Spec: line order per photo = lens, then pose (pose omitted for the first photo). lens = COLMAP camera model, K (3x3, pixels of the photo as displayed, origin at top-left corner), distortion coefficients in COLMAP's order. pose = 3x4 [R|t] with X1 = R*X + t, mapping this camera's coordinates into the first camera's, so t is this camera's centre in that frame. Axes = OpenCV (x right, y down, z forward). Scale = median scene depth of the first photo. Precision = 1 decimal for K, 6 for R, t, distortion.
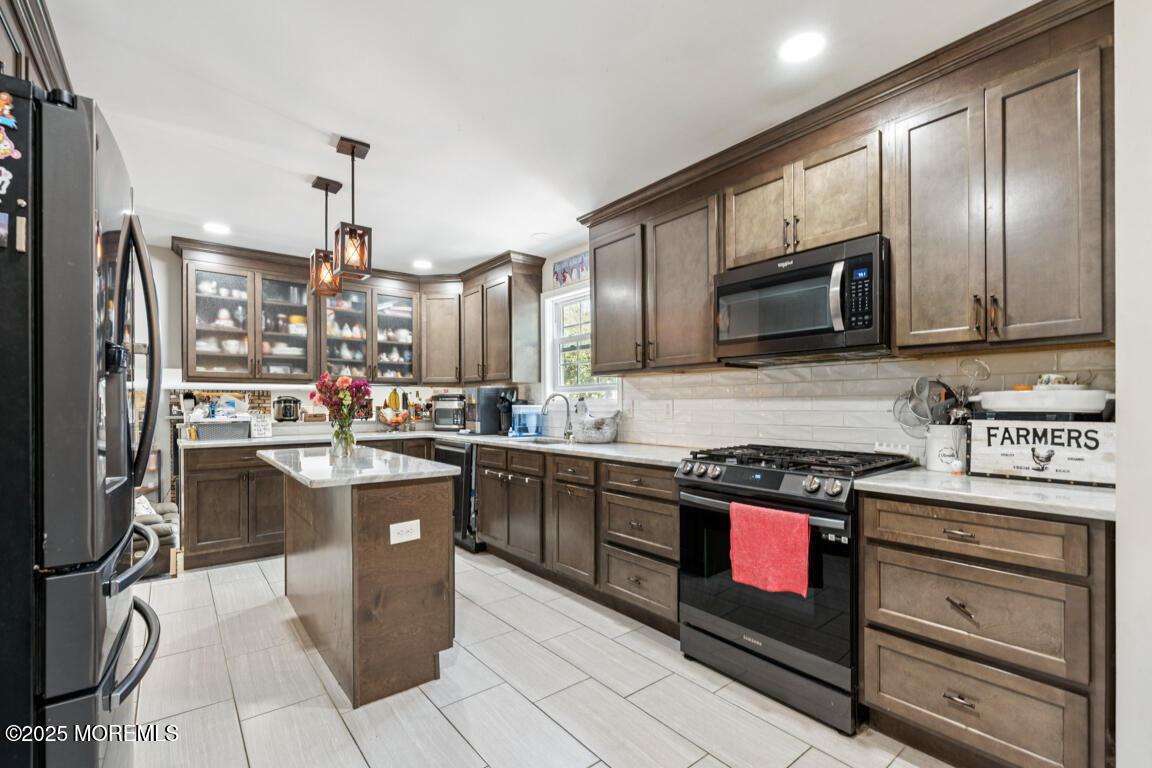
lens RADIAL K [[517.5, 0, 582.5], [0, 517.5, 405.9], [0, 0, 1]] dist [-0.000454, -0.000189]
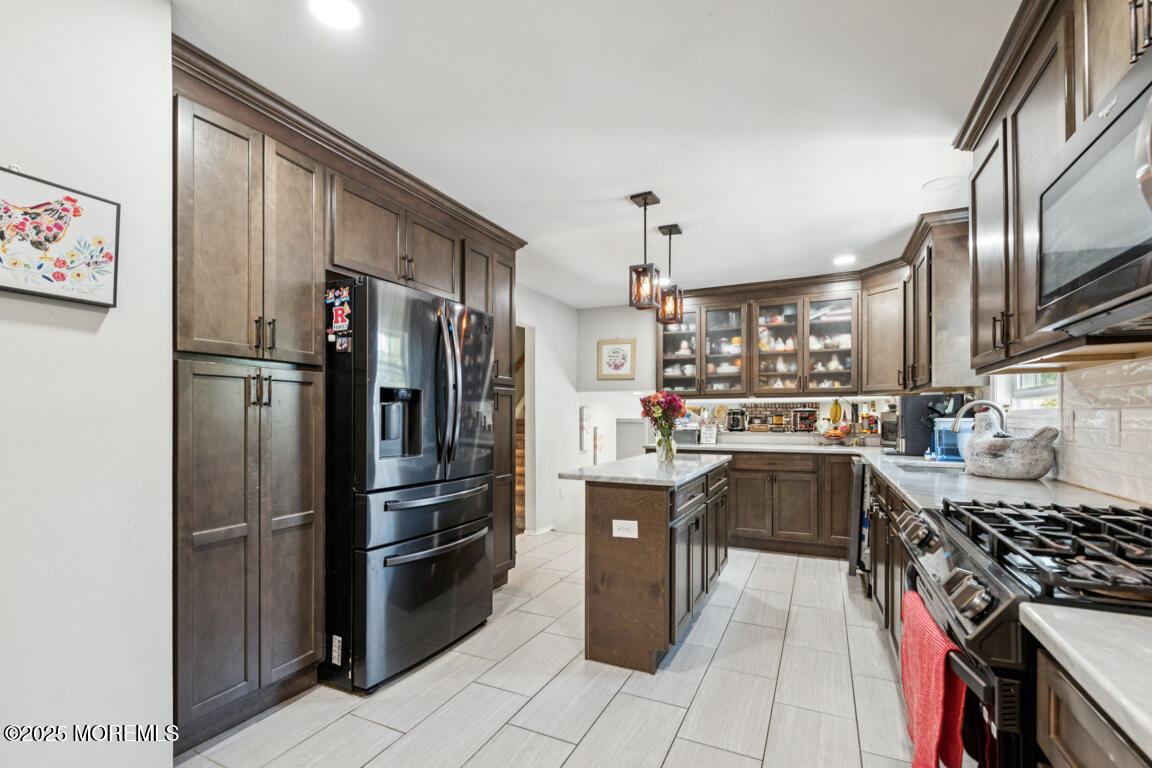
lens RADIAL K [[517.5, 0, 566.1], [0, 517.5, 414.9], [0, 0, 1]] dist [-0.000454, -0.000189]
pose [[0.411653, 0.000015, -0.911341, 0.328075], [-0.002772, 0.999995, -0.001236, -0.003466], [0.911337, 0.003035, 0.411651, 0.208421]]
